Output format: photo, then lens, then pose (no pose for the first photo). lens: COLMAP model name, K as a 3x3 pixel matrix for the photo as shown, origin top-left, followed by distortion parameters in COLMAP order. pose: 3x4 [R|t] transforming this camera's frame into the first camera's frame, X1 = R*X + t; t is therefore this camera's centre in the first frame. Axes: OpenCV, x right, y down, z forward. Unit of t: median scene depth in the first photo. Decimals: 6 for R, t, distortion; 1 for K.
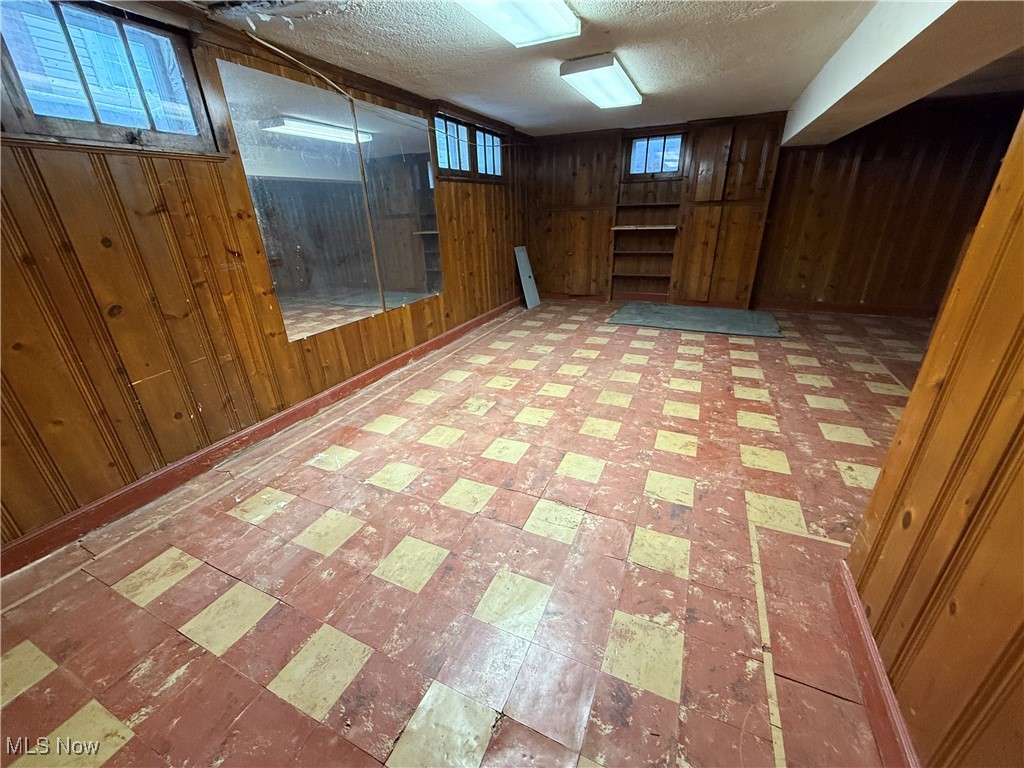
lens RADIAL K [[407.7, 0, 509.1], [0, 407.7, 384.3], [0, 0, 1]] dist [-0.001070, 0.000202]
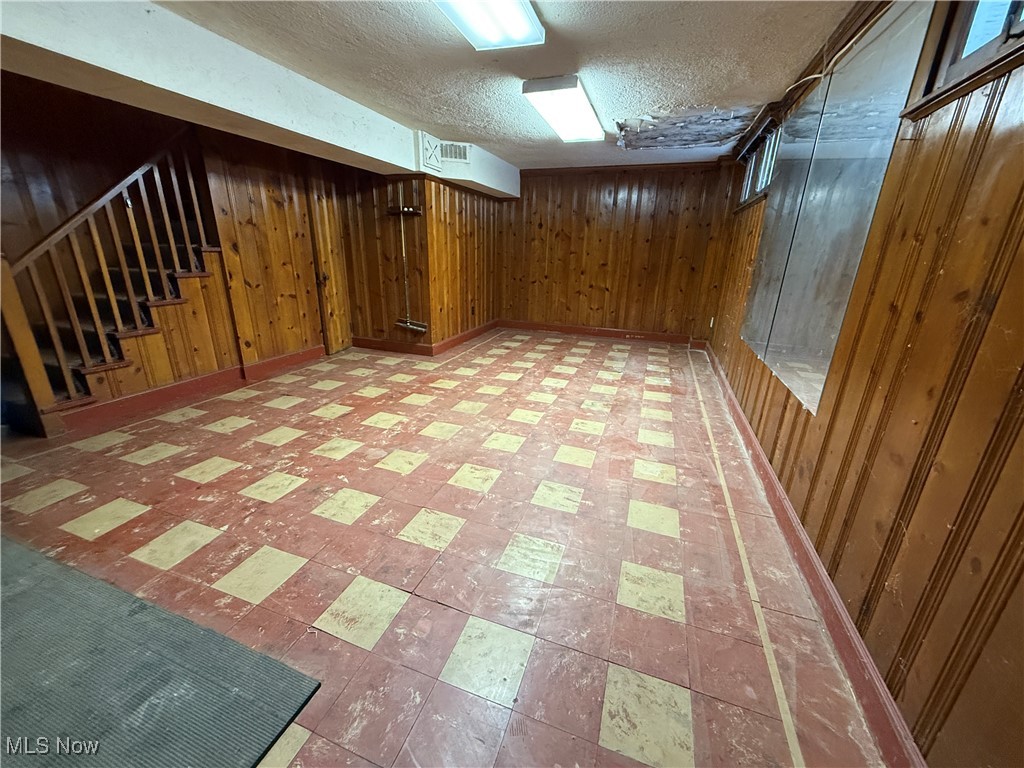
lens RADIAL K [[407.7, 0, 509.1], [0, 407.7, 384.3], [0, 0, 1]] dist [-0.001070, 0.000202]
pose [[-0.996192, 0.033674, -0.080425, 0.229031], [-0.028378, 0.746959, 0.664265, -0.675466], [0.082442, 0.664017, -0.743158, 1.664792]]
